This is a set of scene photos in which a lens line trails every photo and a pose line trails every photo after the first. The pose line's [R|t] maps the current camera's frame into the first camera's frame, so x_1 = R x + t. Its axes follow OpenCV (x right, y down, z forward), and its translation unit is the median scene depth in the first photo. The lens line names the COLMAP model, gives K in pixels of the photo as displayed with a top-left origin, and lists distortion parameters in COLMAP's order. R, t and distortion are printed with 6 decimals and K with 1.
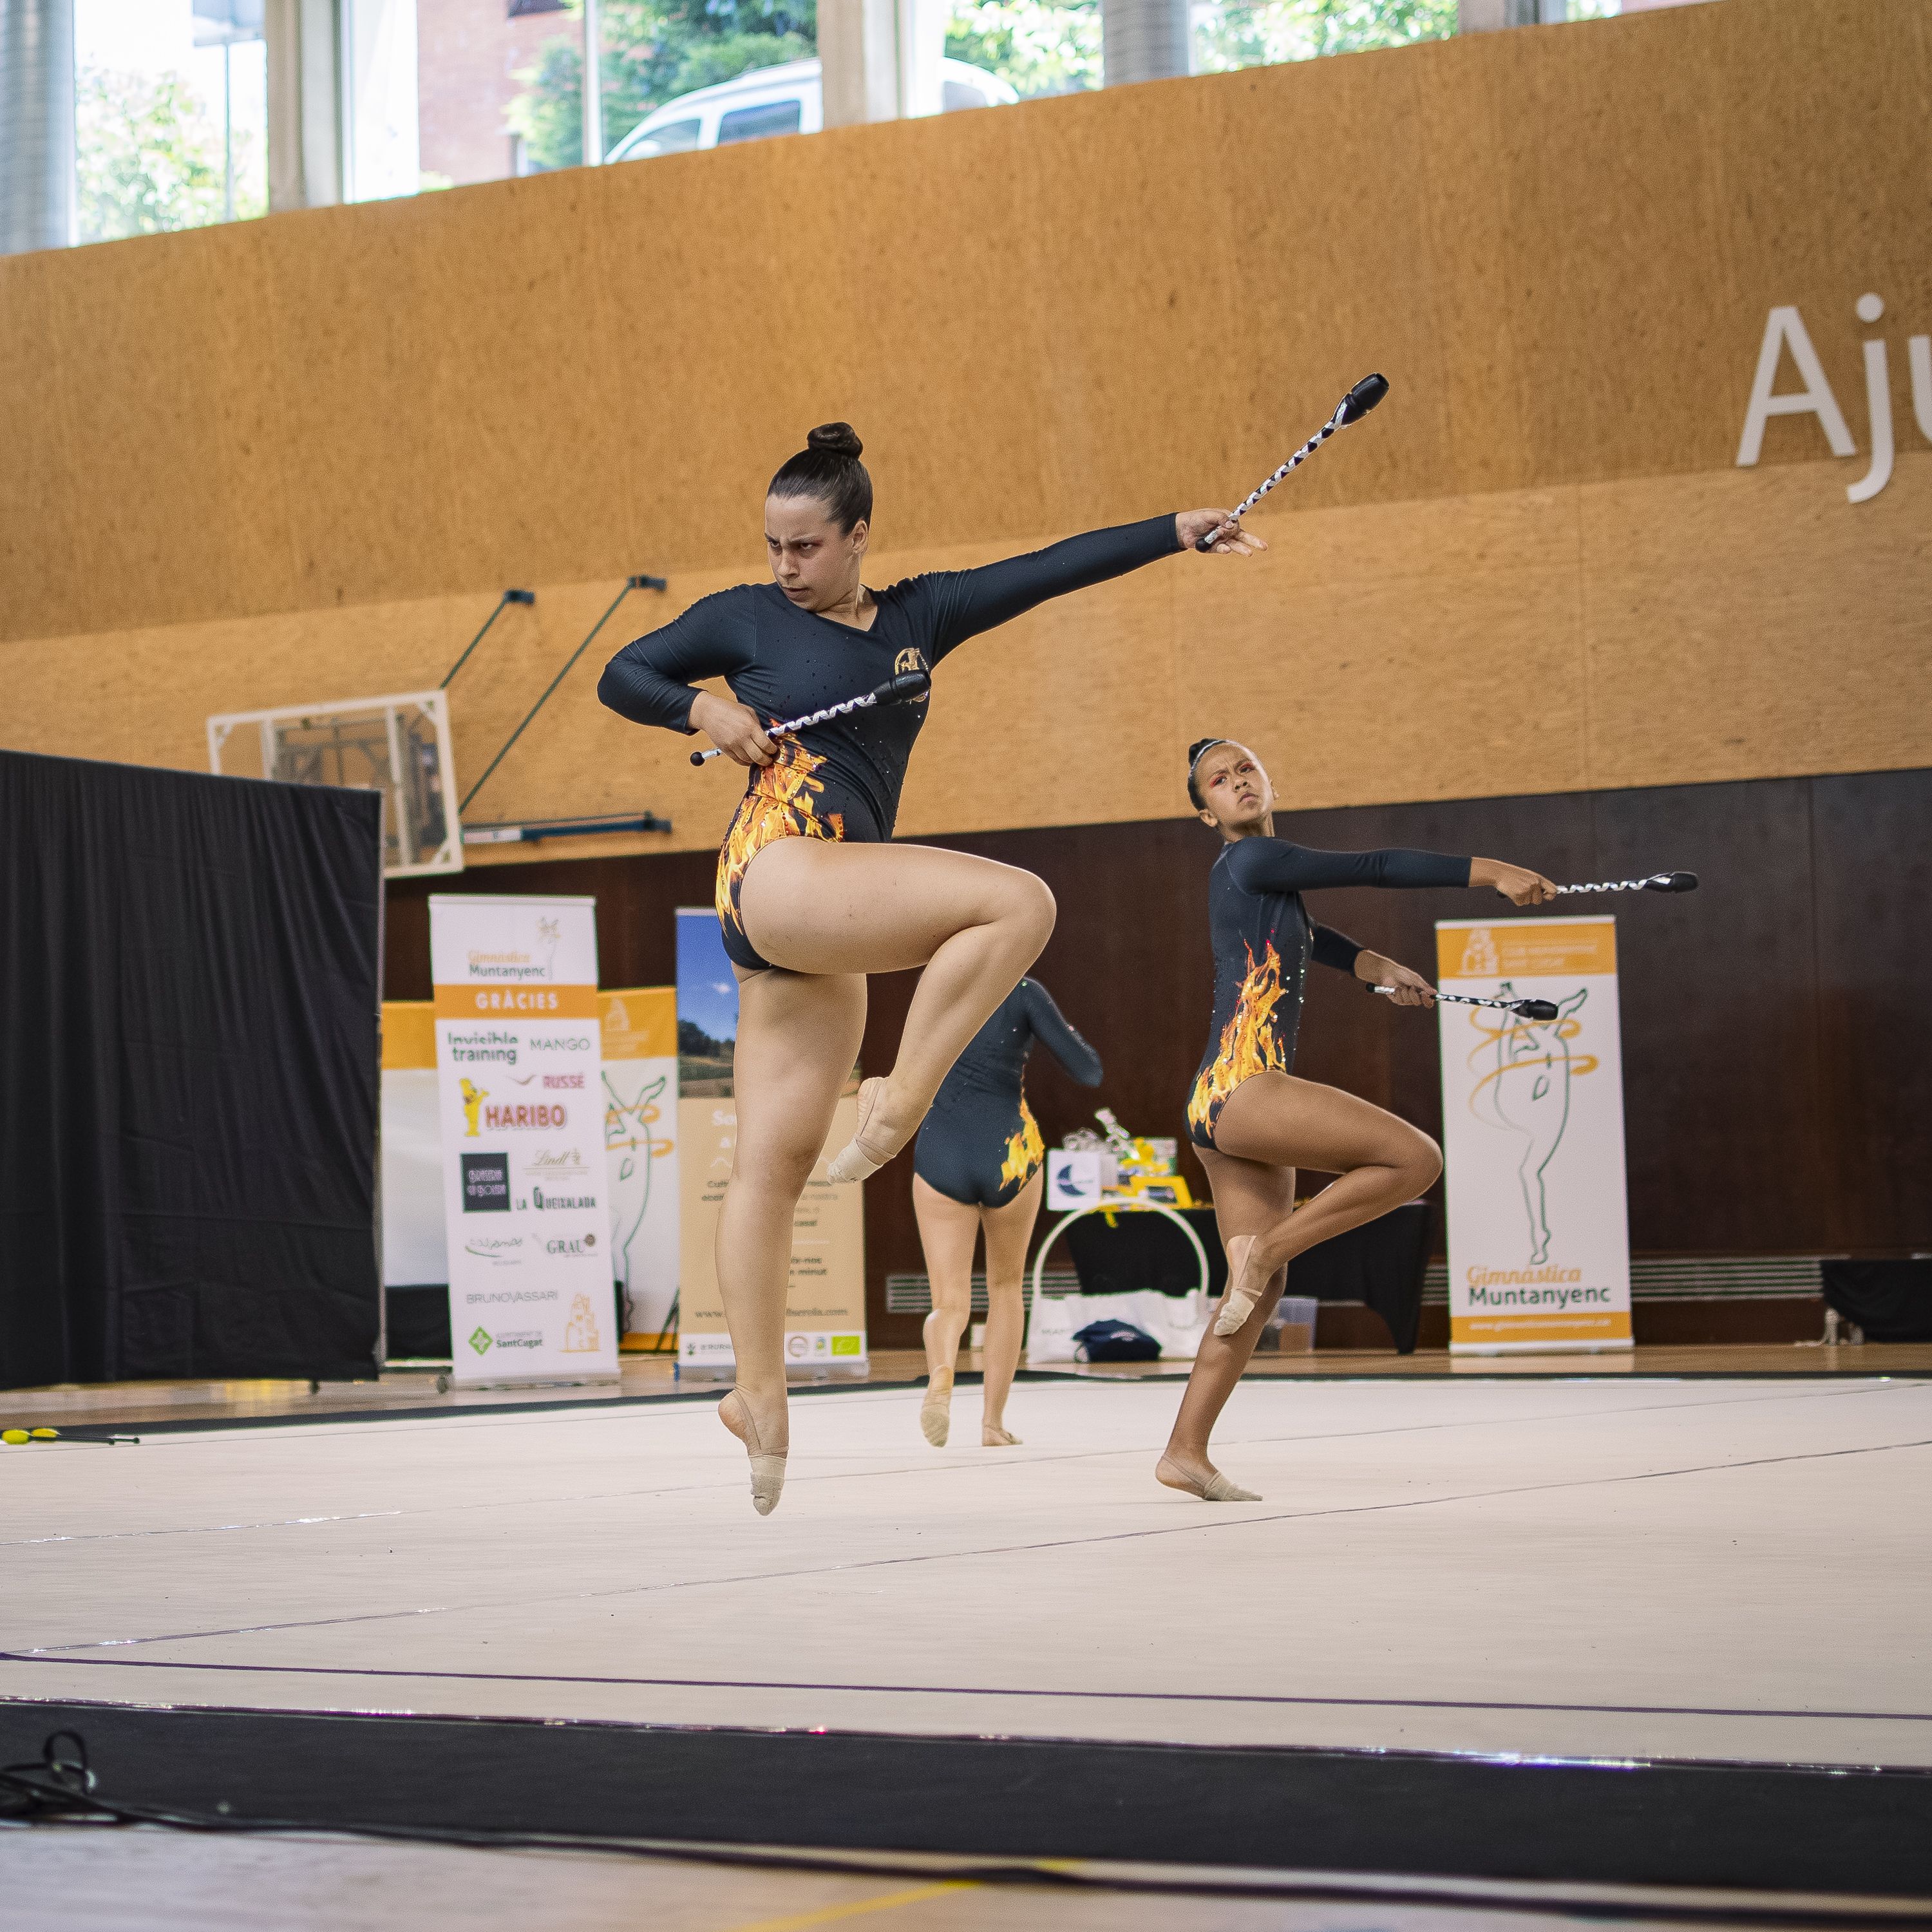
lens RADIAL K [[5372.1, 0, 553.7], [0, 5372.1, 895.1], [0, 0, 1]] dist [-0.188419, 0.210410]
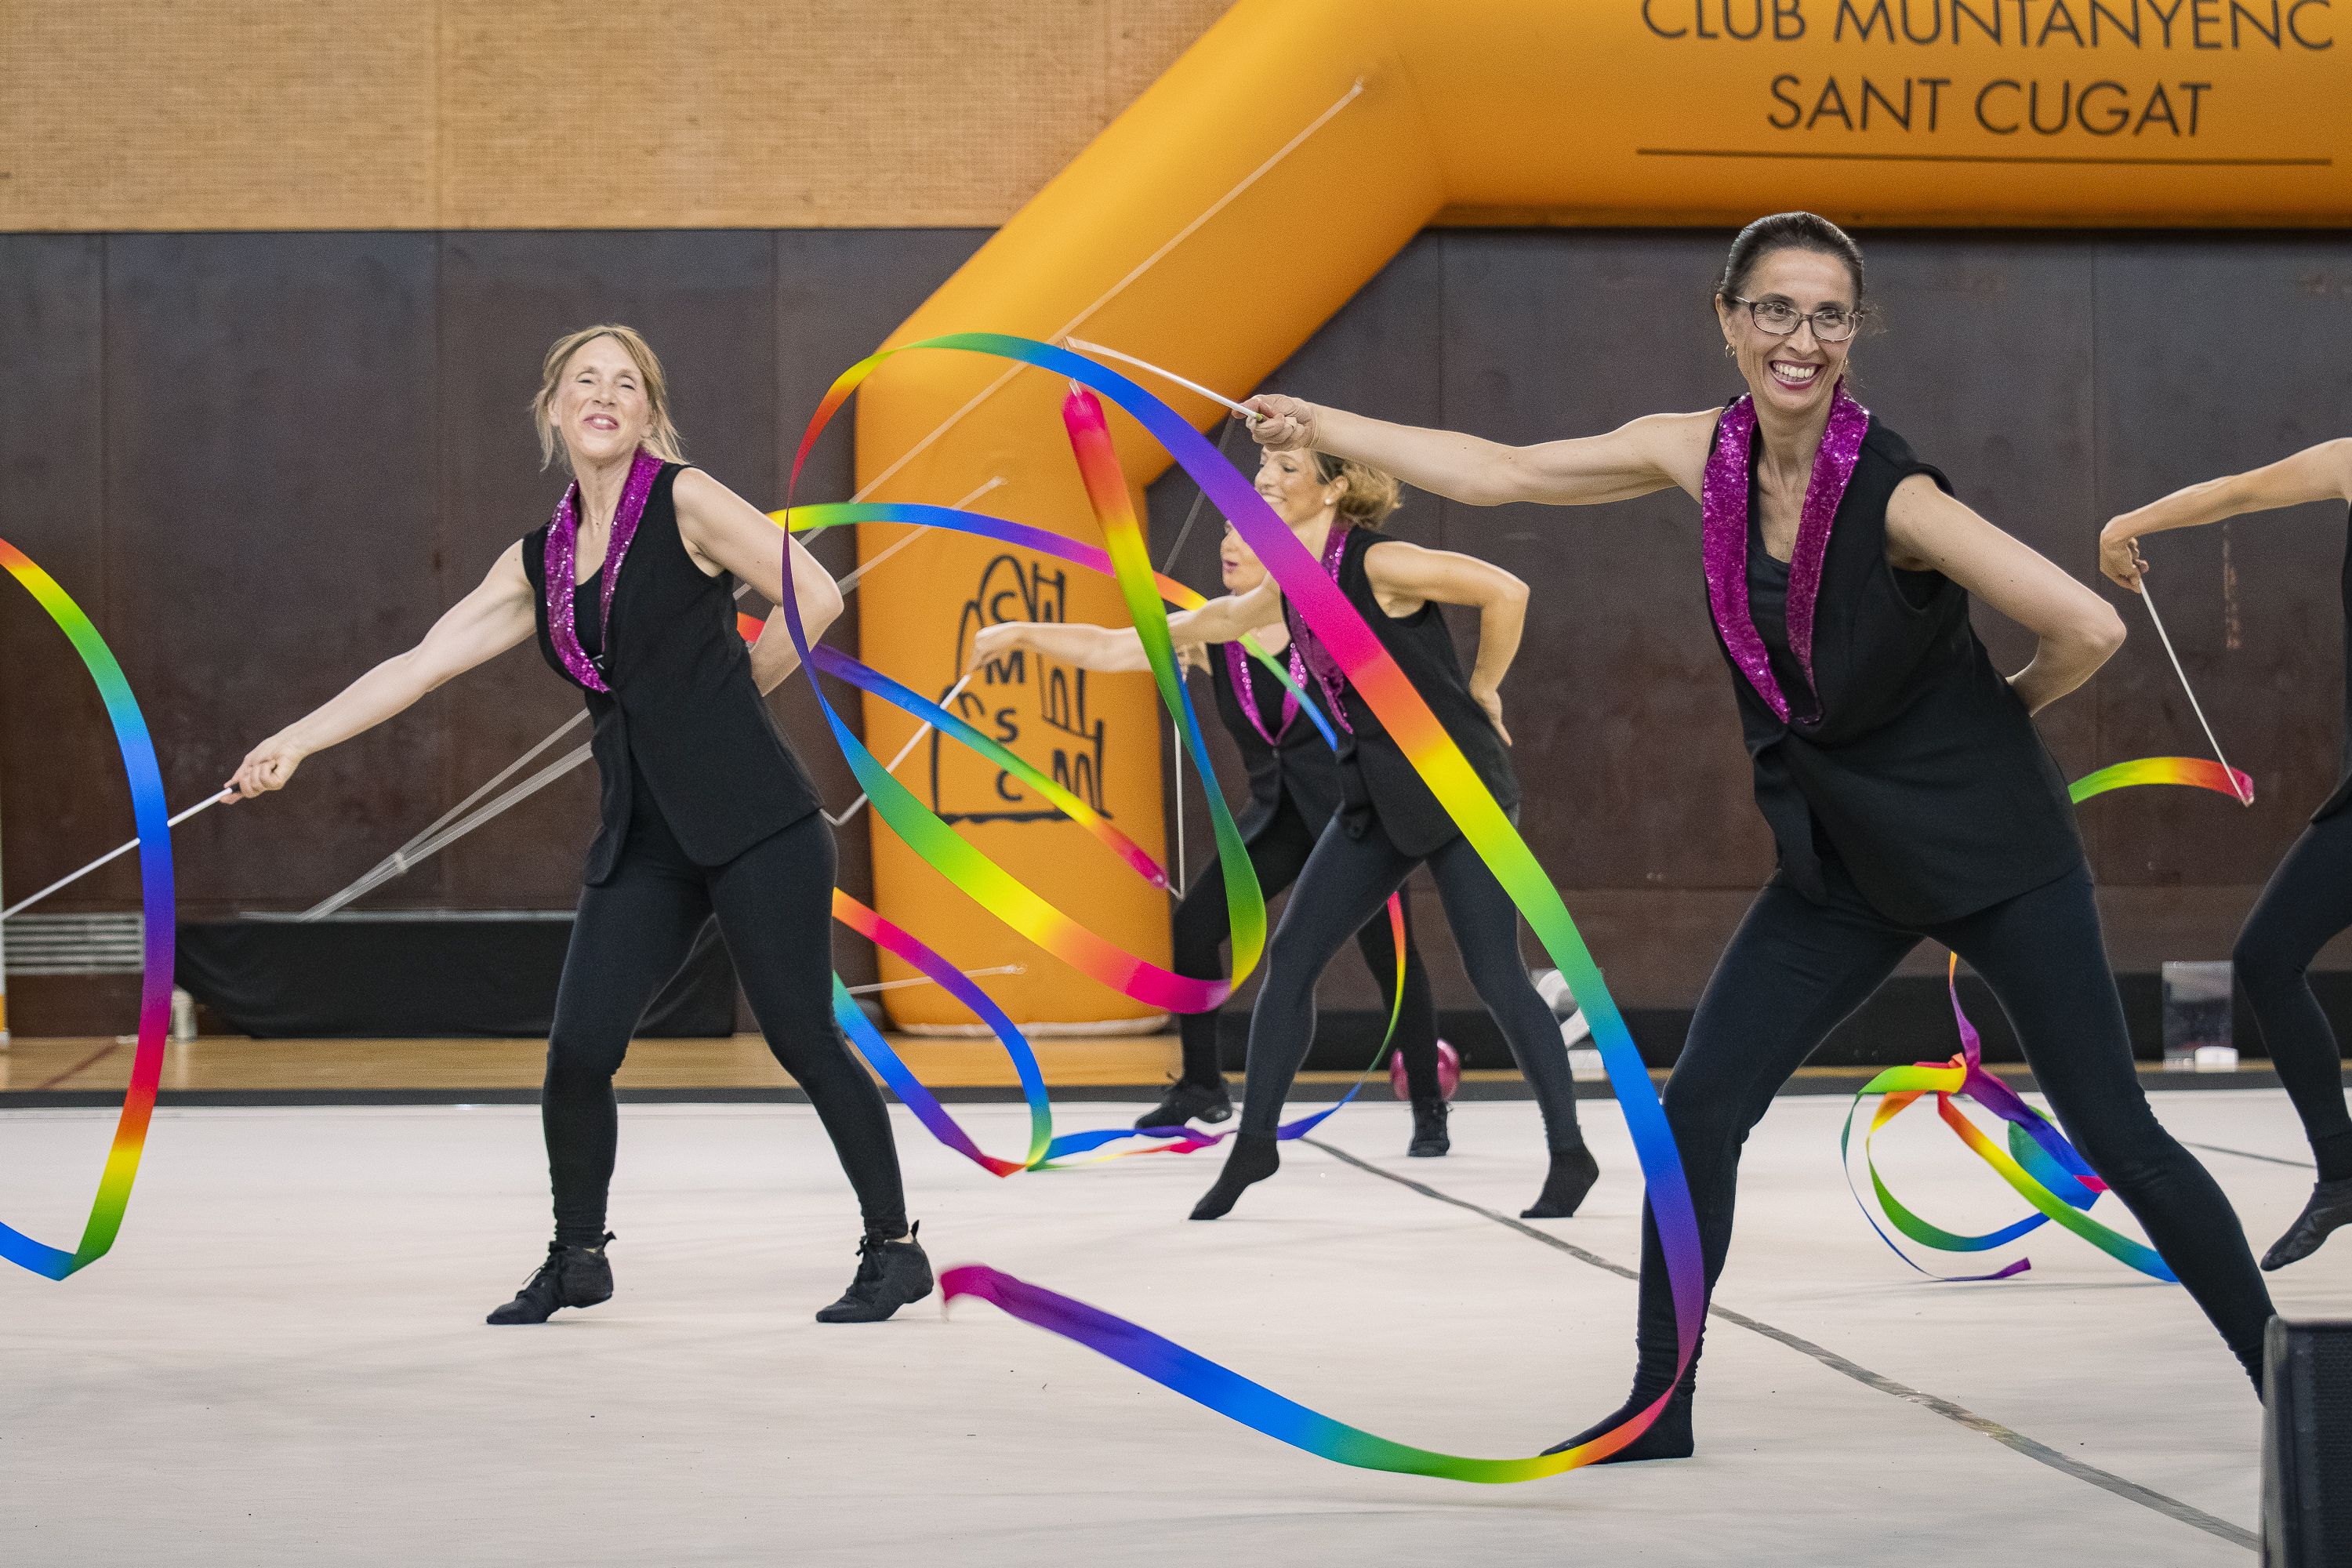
lens RADIAL K [[7920.9, 0, 1177.0], [0, 7920.9, 734.1], [0, 0, 1]] dist [-0.267577, -0.393793]
pose [[0.783676, 0.016433, 0.620952, -0.295915], [-0.048249, 0.998240, 0.034474, 0.001133], [-0.619293, -0.056977, 0.783090, 0.093460]]
